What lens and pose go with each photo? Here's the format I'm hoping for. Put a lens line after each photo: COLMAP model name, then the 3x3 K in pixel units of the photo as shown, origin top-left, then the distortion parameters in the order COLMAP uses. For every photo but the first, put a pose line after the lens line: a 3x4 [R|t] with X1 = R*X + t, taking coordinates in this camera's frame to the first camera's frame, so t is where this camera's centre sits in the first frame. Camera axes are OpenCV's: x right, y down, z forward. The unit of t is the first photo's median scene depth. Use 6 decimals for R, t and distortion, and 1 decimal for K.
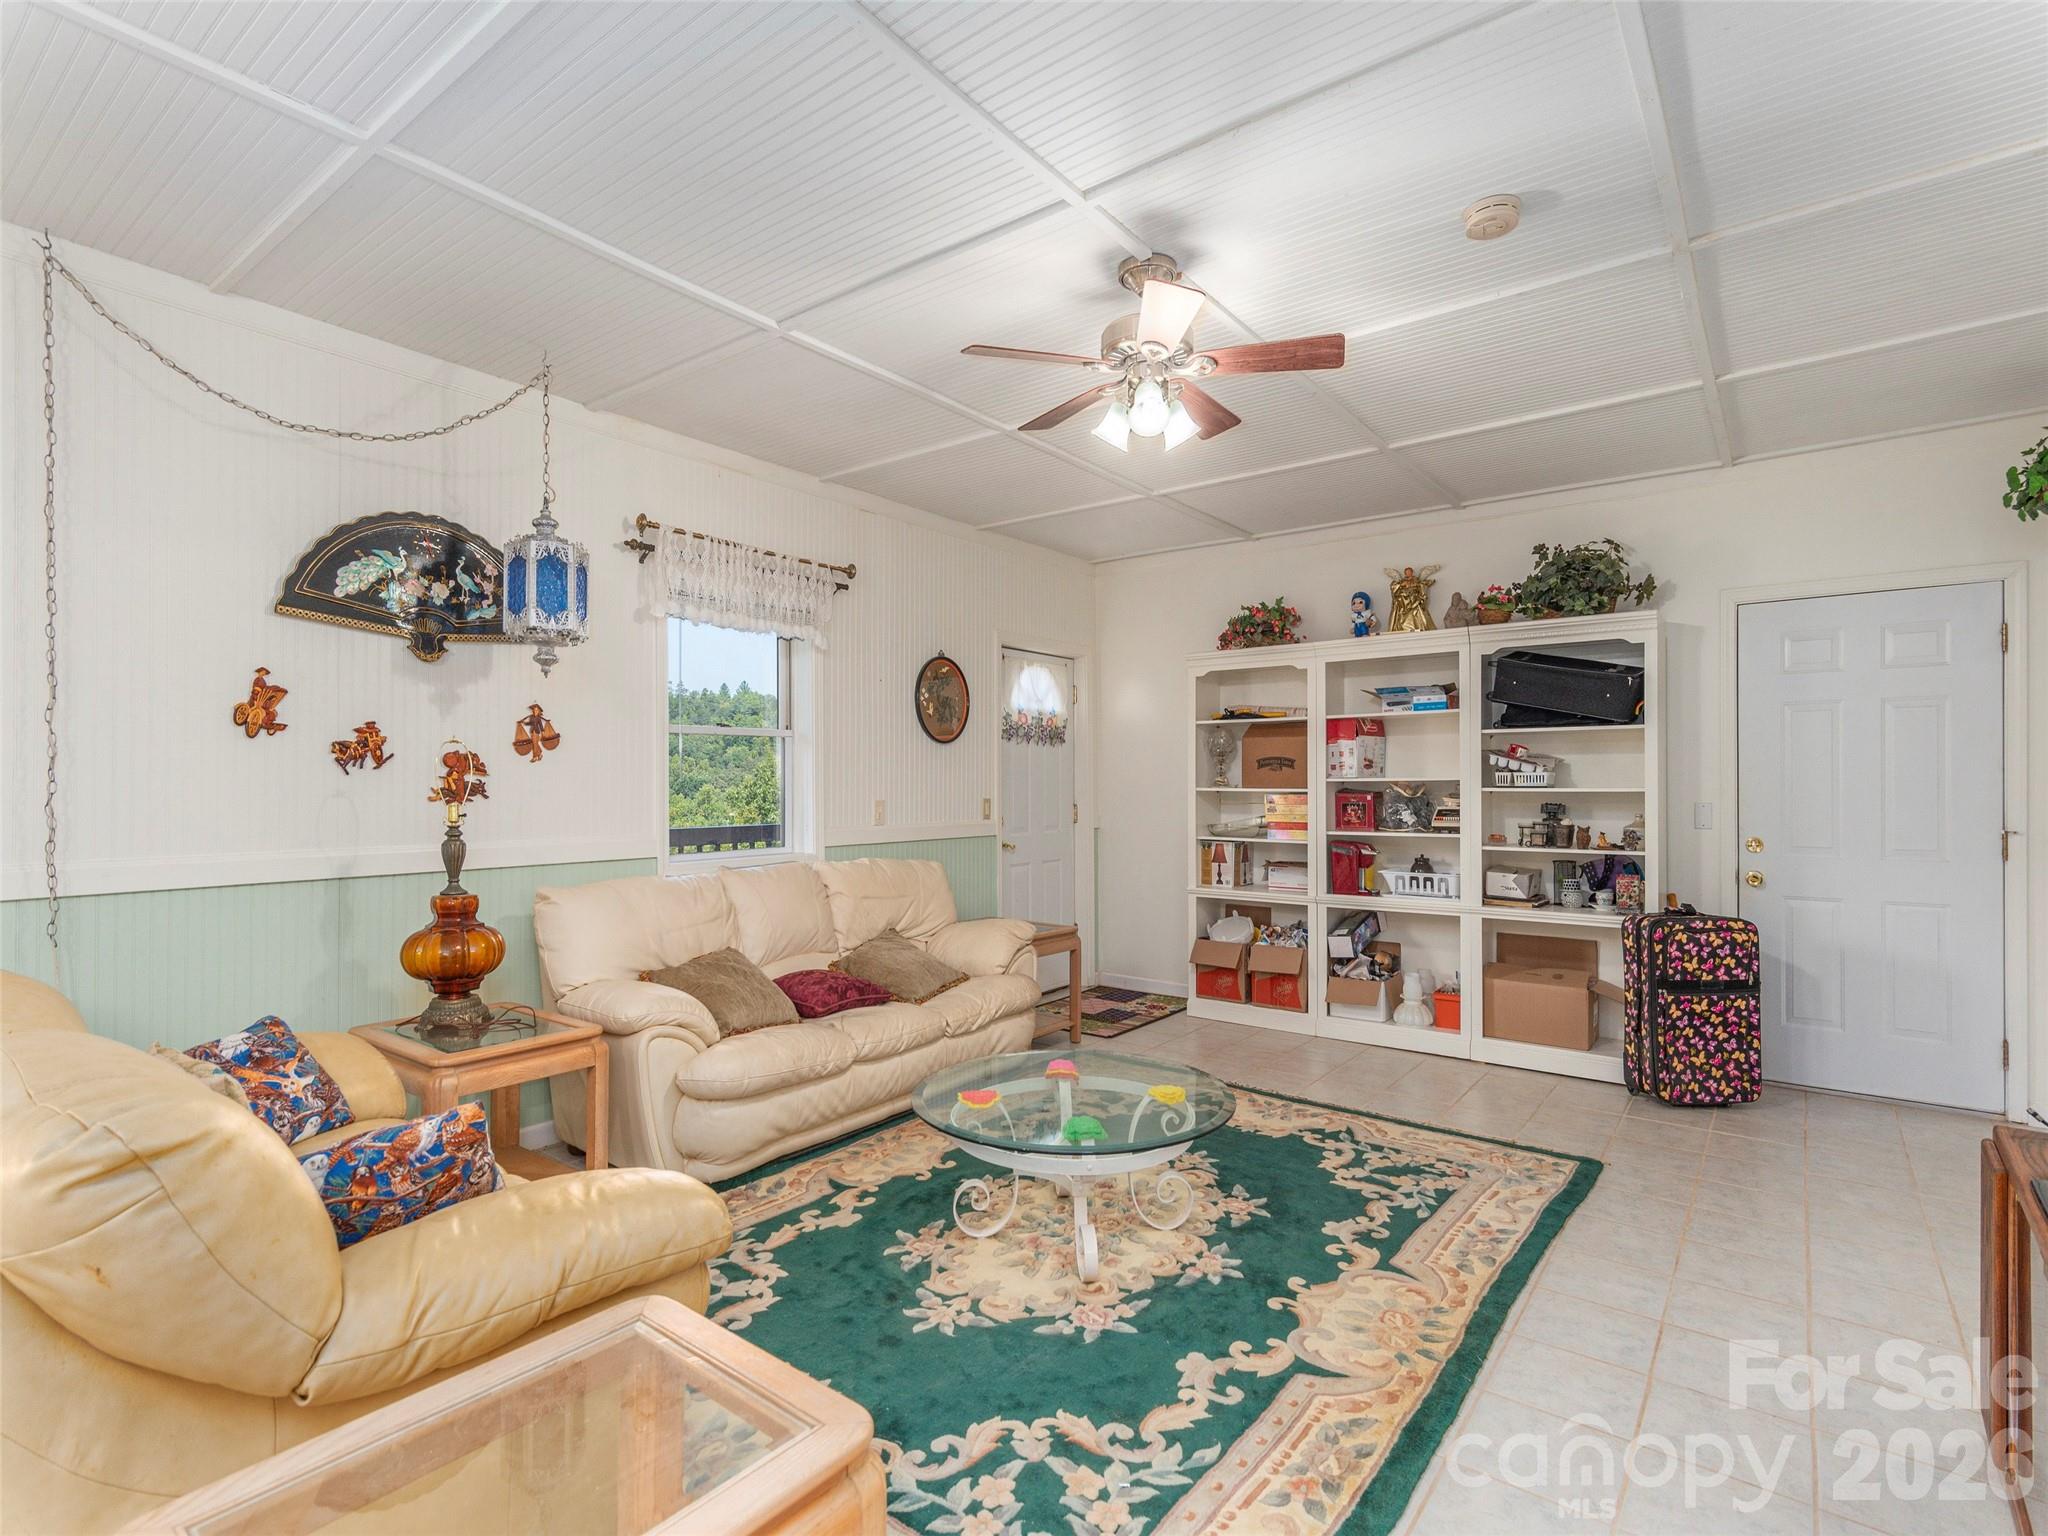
lens RADIAL K [[1007.3, 0, 1022.3], [0, 1007.3, 782.8], [0, 0, 1]] dist [0.006274, 0.000610]
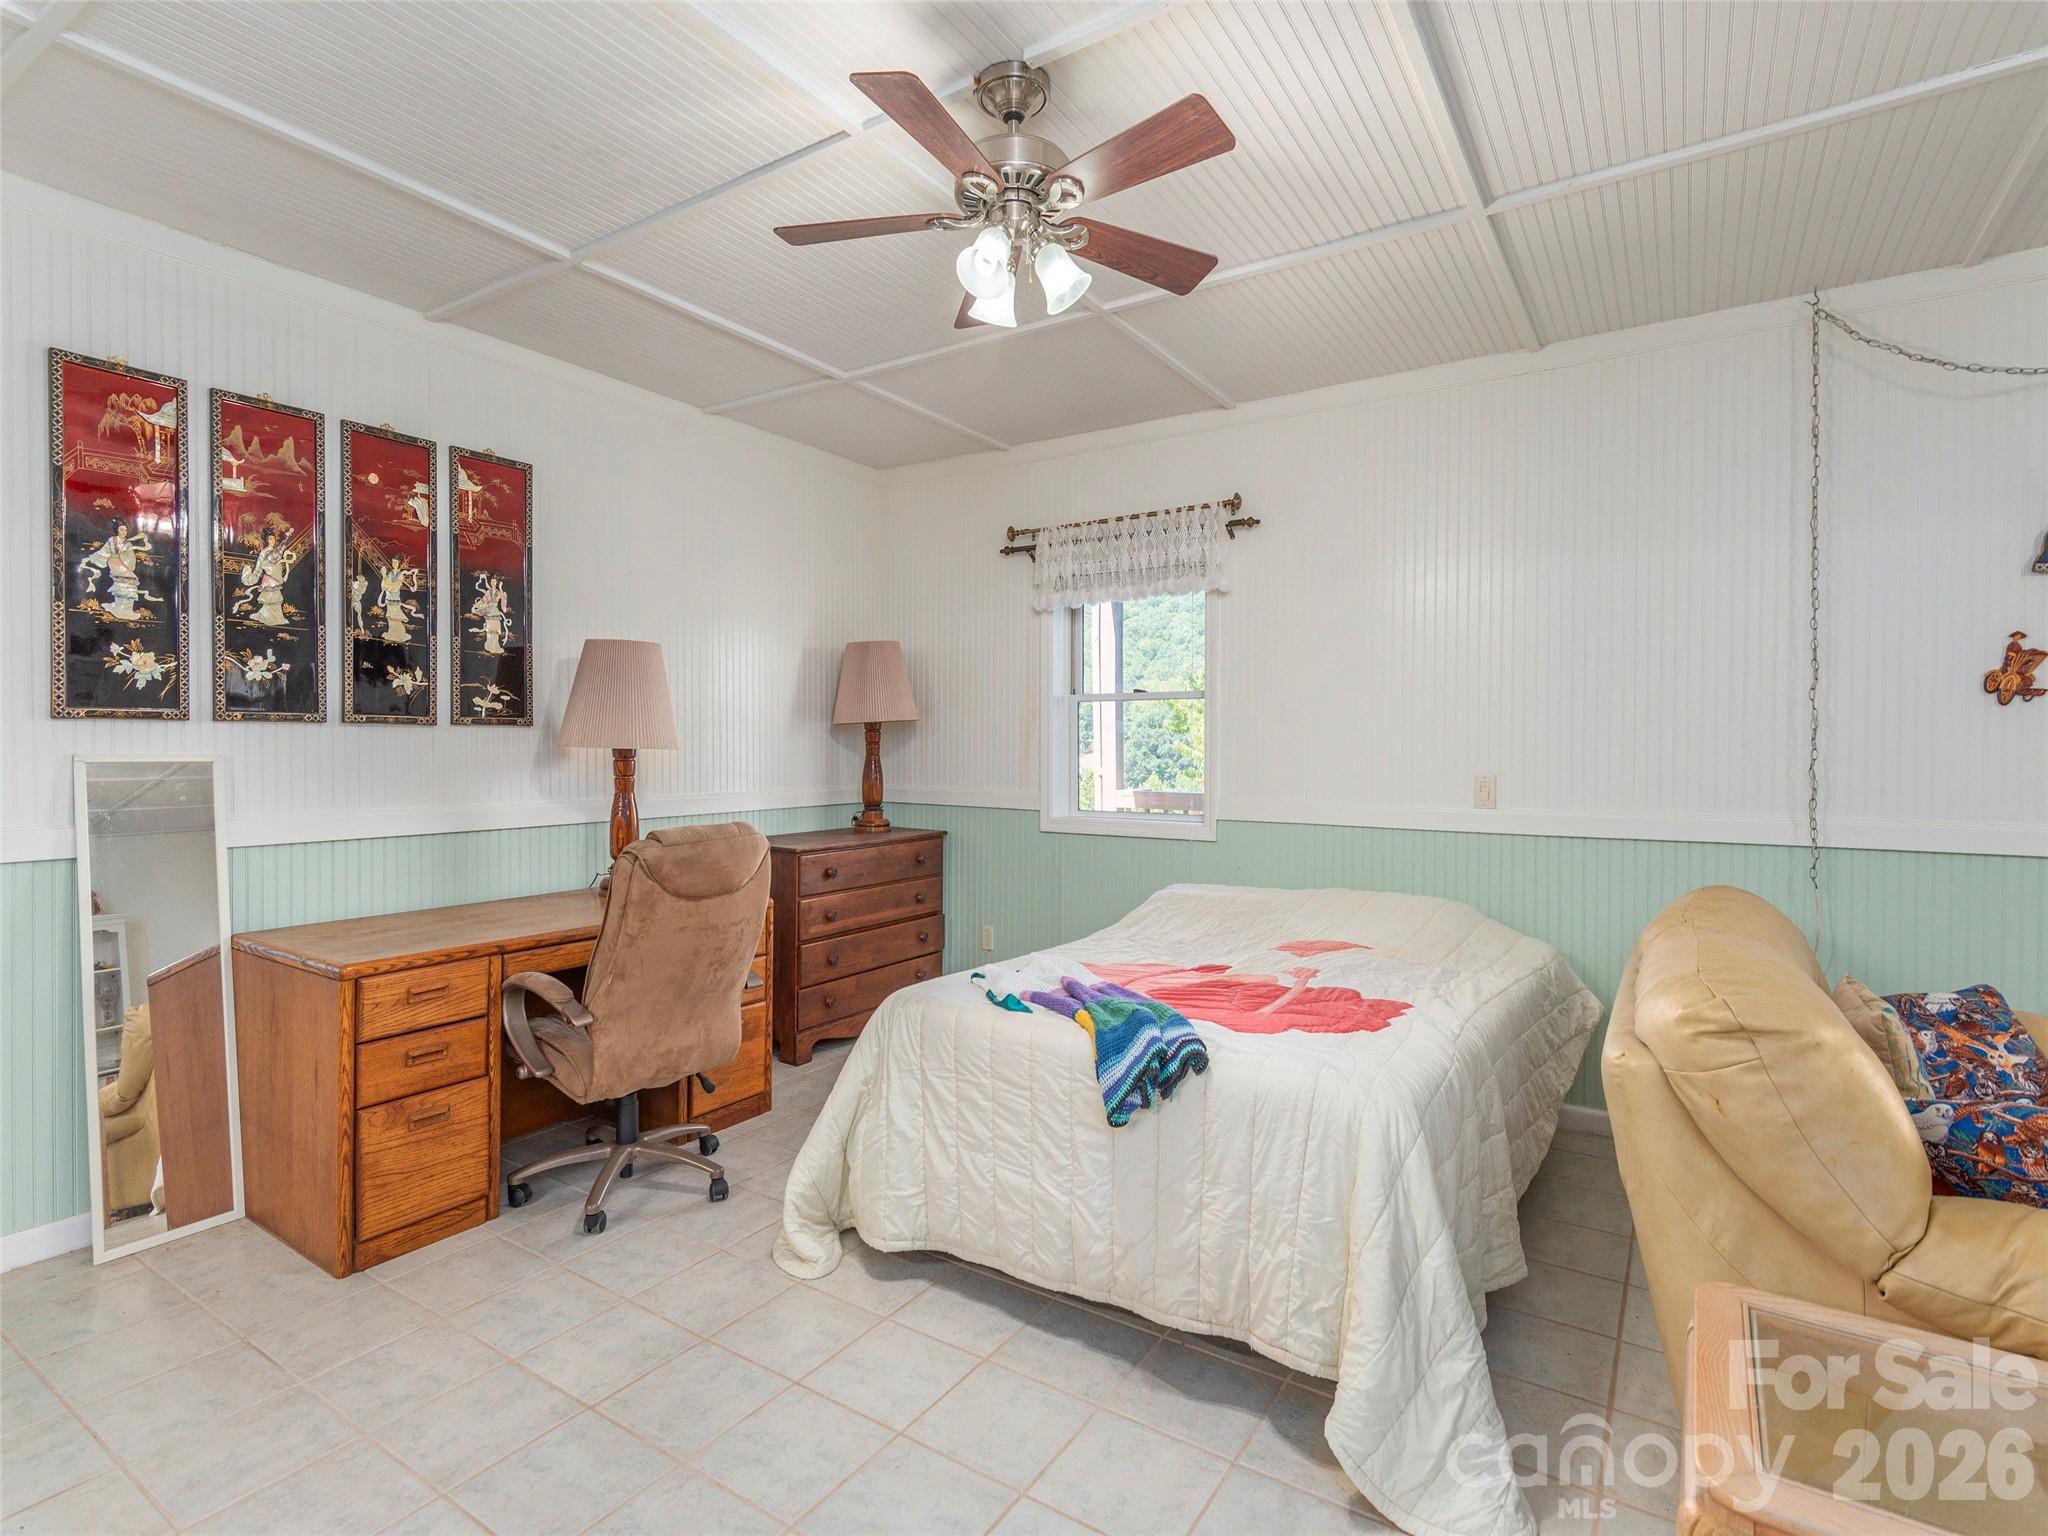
lens RADIAL K [[1007.3, 0, 1020.1], [0, 1007.3, 760.0], [0, 0, 1]] dist [0.006274, 0.000610]
pose [[0.075807, 0.013647, -0.997029, 0.184663], [-0.005303, 0.999898, 0.013283, 0.000721], [0.997108, 0.004280, 0.075872, -0.026522]]
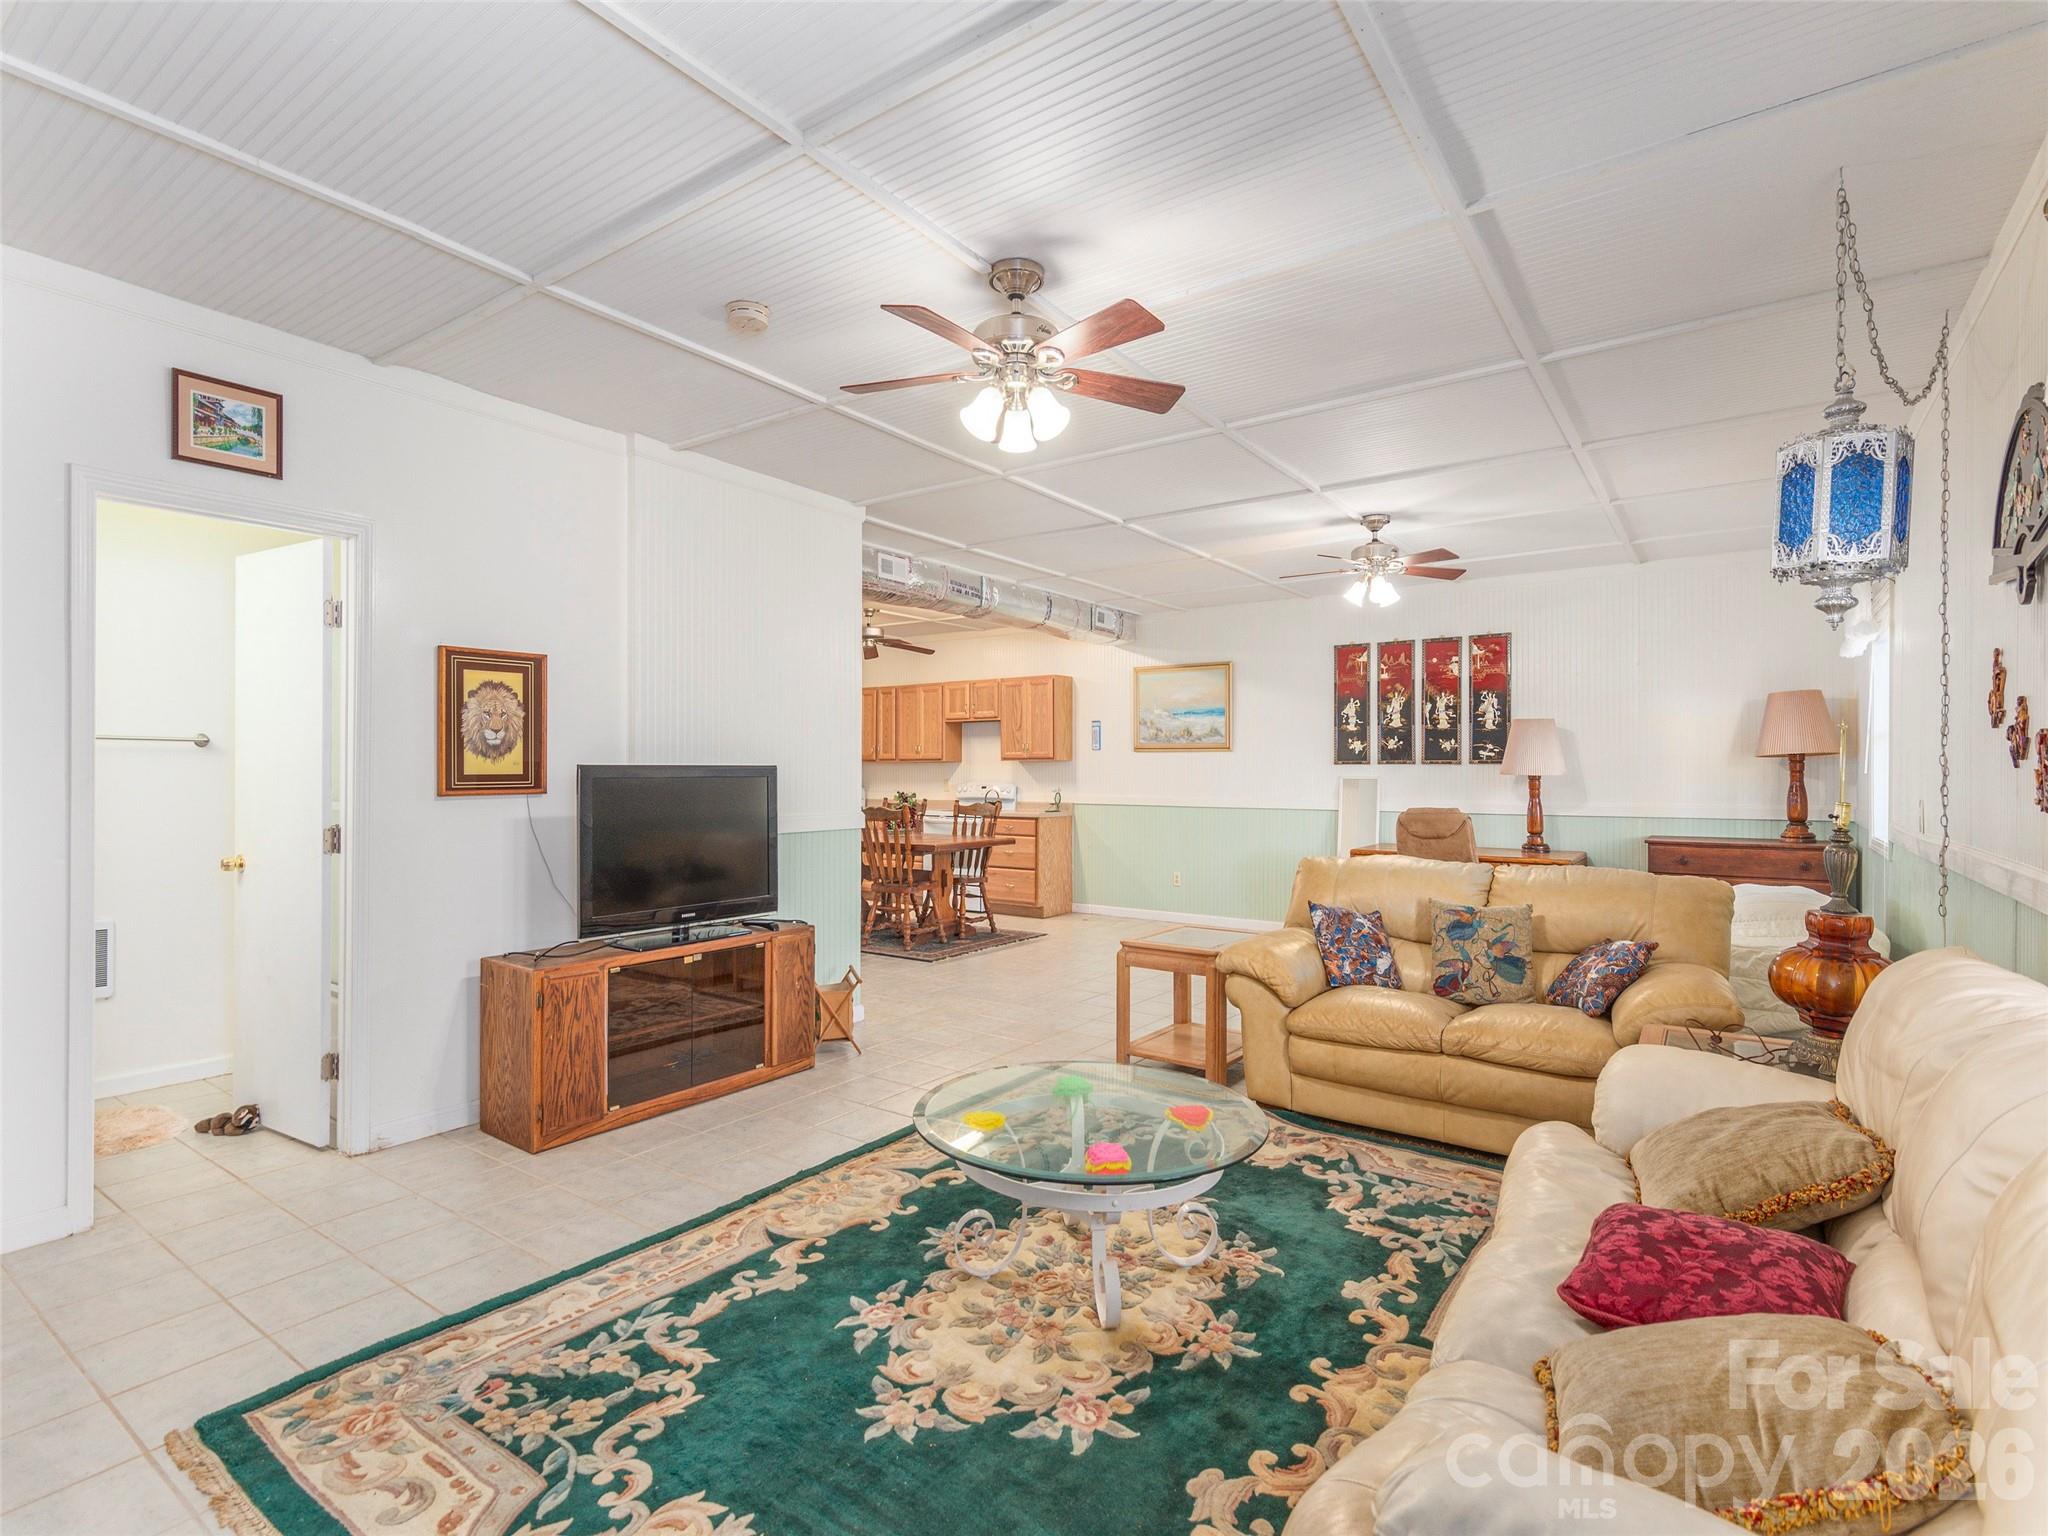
lens RADIAL K [[1007.3, 0, 1021.7], [0, 1007.3, 772.7], [0, 0, 1]] dist [0.006274, 0.000610]
pose [[-0.999145, -0.004707, -0.041074, 0.195706], [-0.004683, 0.999989, -0.000687, 0.010017], [0.041077, -0.000494, -0.999156, 2.408190]]
